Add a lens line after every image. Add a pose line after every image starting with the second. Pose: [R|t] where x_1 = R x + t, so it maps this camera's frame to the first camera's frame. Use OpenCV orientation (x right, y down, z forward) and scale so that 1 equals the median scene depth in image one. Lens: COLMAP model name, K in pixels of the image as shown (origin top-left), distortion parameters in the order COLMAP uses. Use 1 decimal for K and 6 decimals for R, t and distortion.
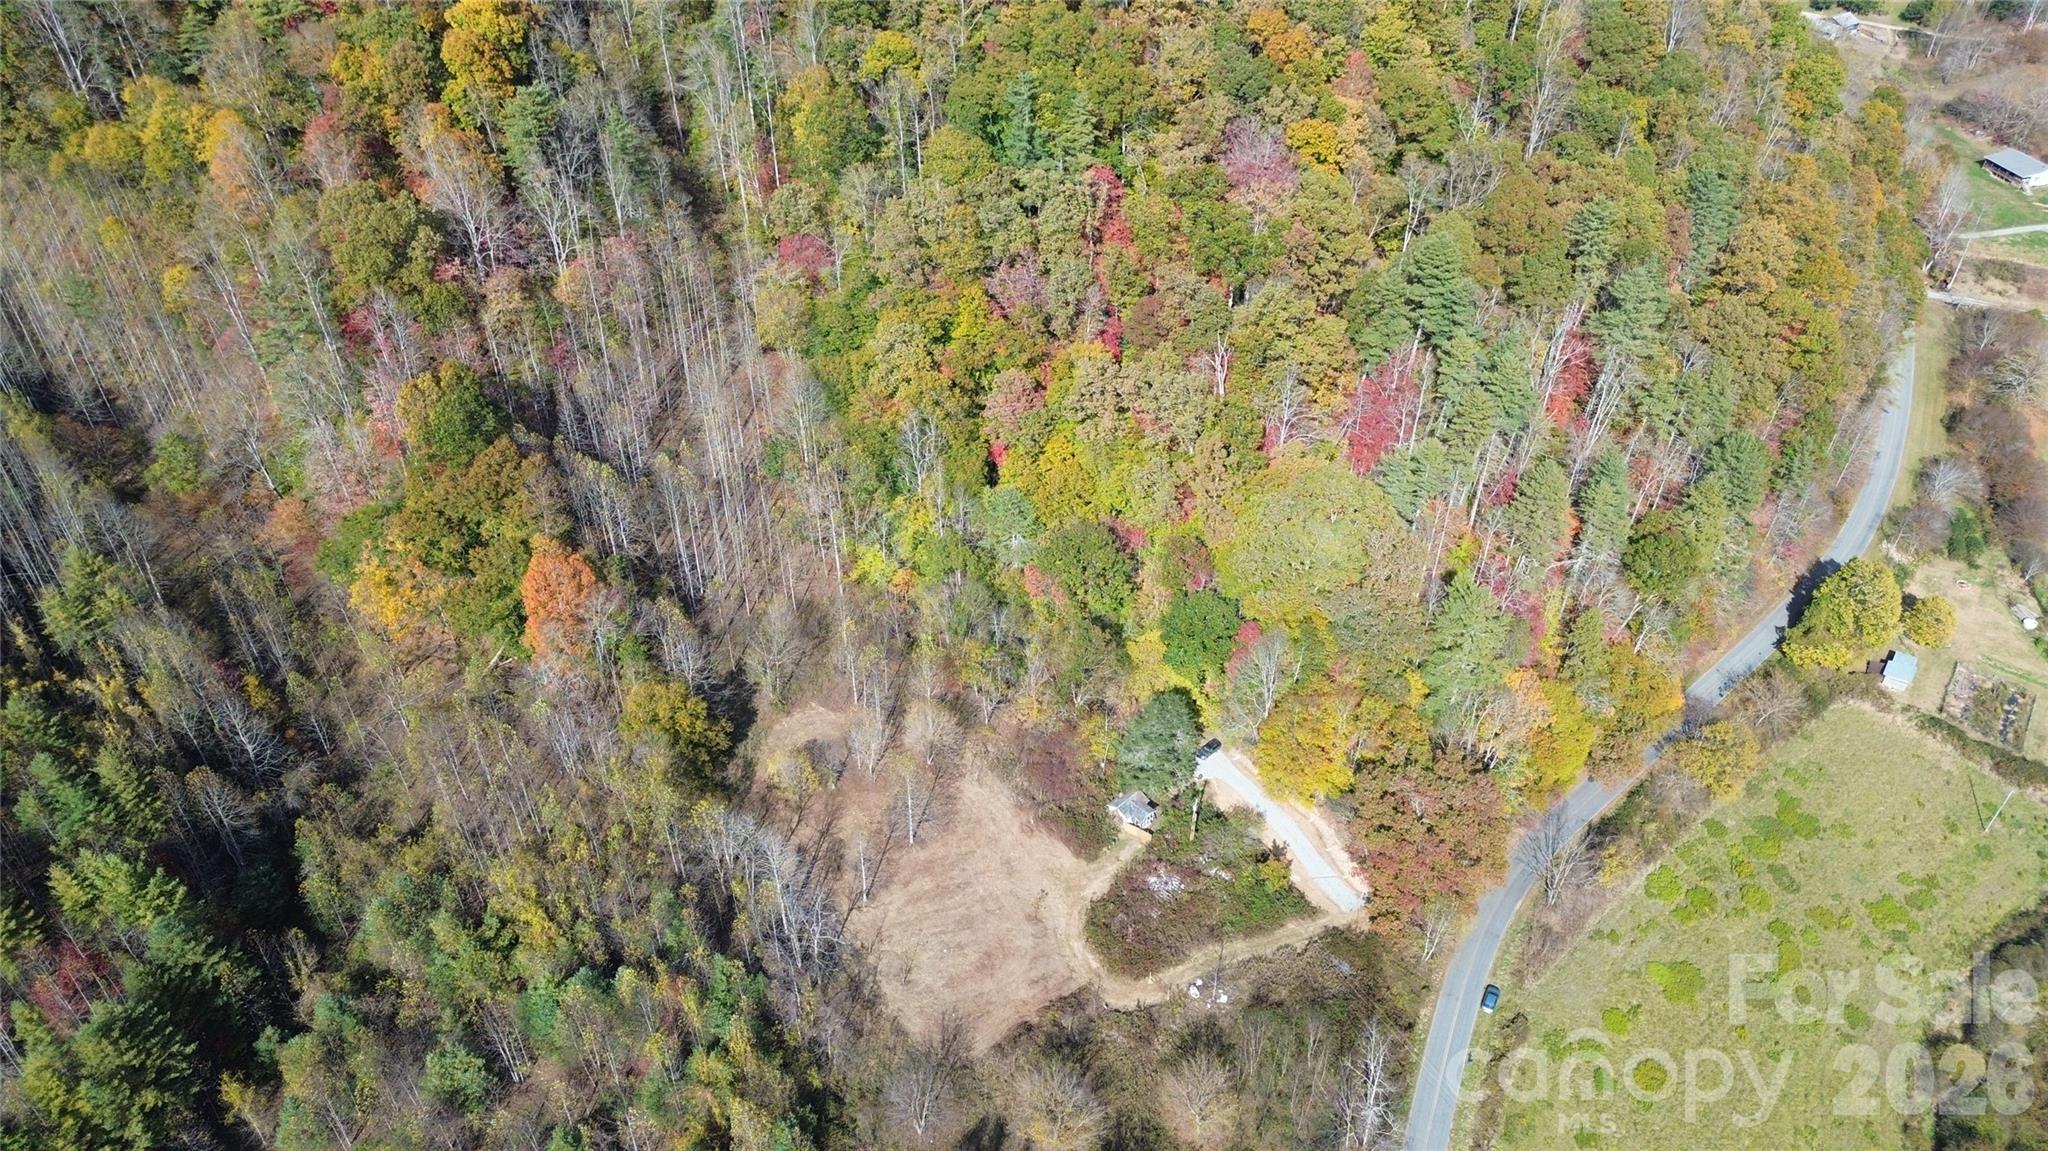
lens RADIAL K [[1448.4, 0, 1023.2], [0, 1448.4, 574.2], [0, 0, 1]] dist [0.073460, -0.069124]
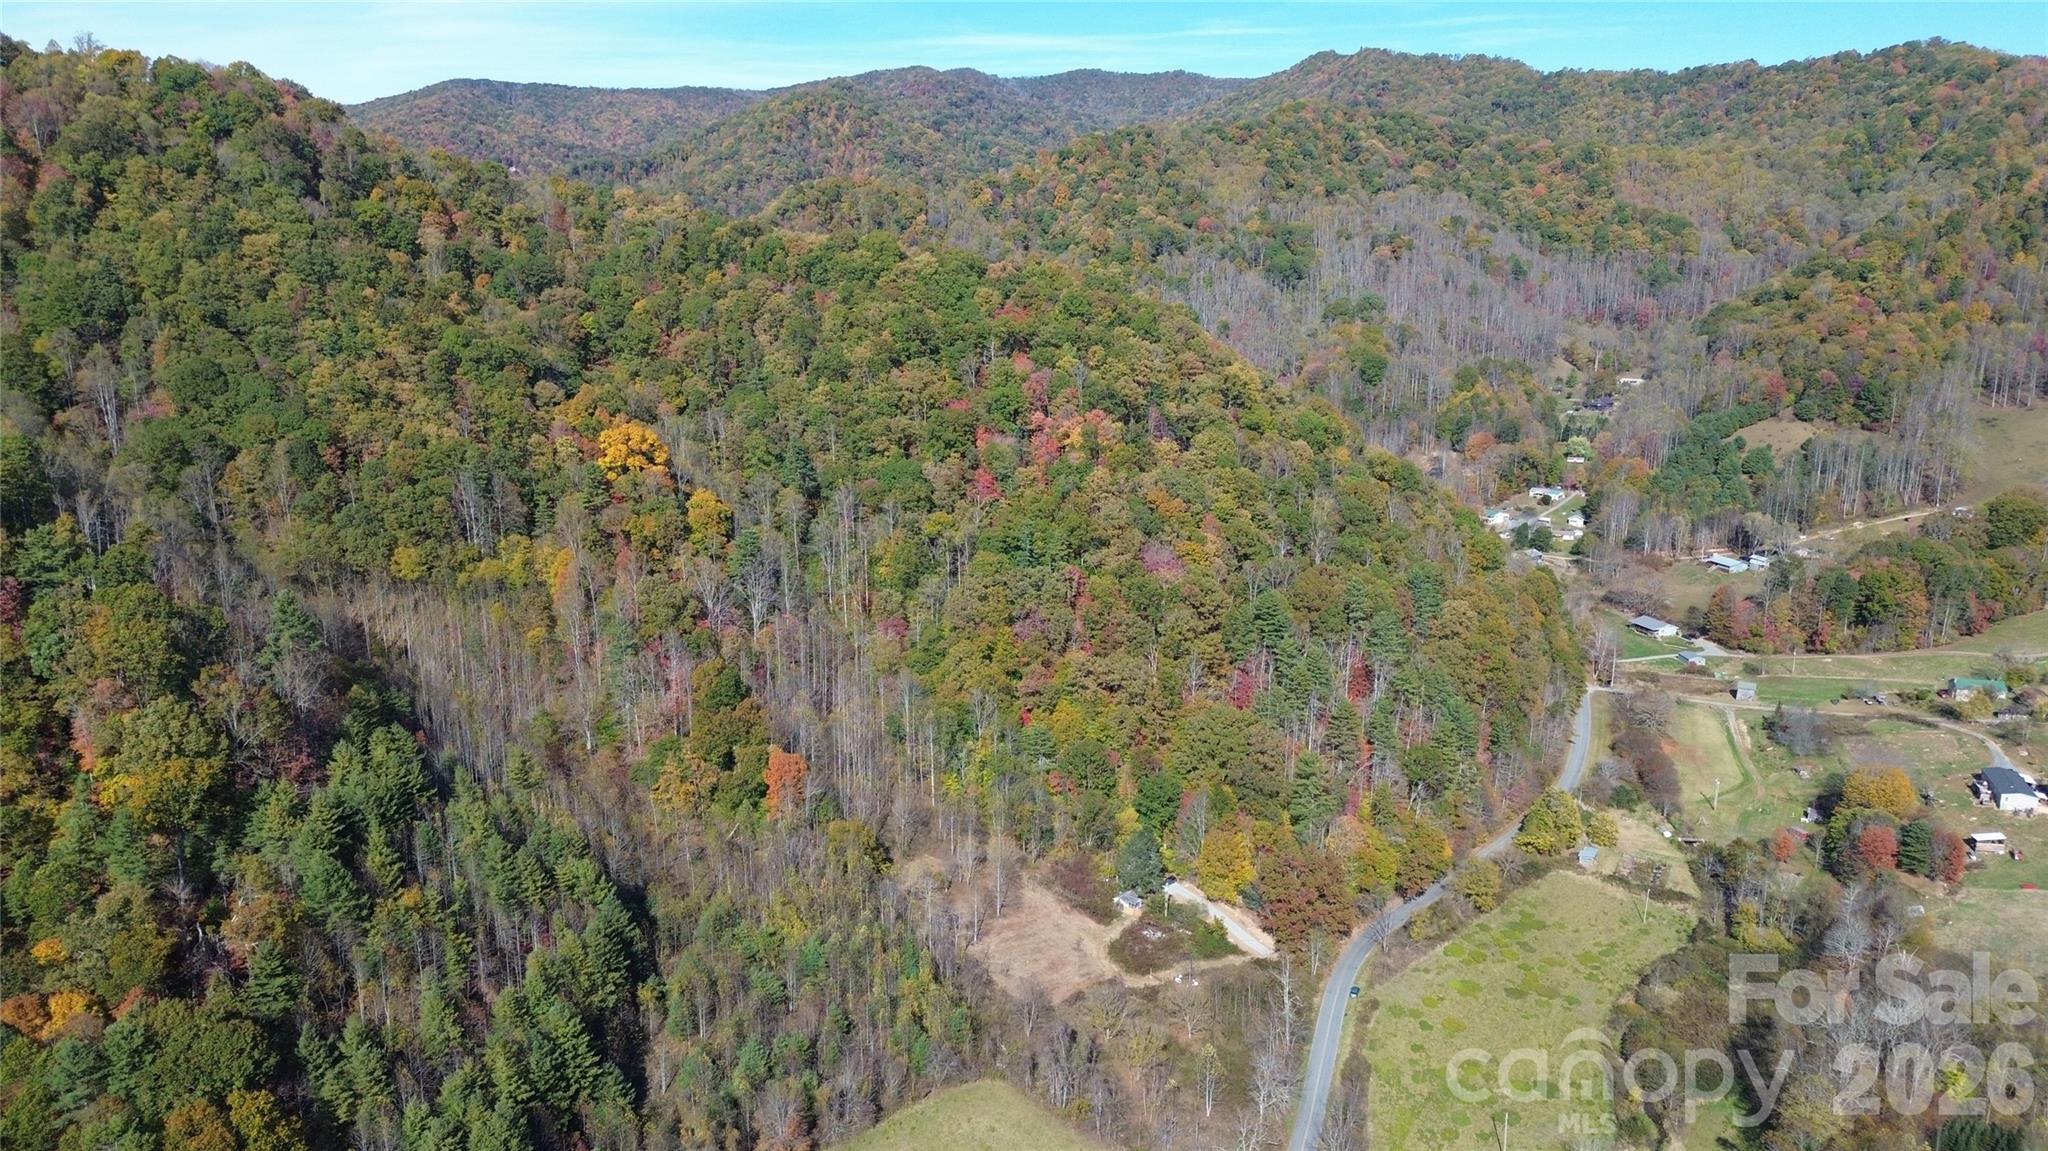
lens RADIAL K [[1448.4, 0, 1025.8], [0, 1448.4, 574.8], [0, 0, 1]] dist [0.073460, -0.069124]
pose [[0.995766, -0.022863, 0.089033, -0.169668], [0.057968, 0.907881, -0.415201, 0.480336], [-0.071339, 0.418604, 0.905362, -0.603677]]
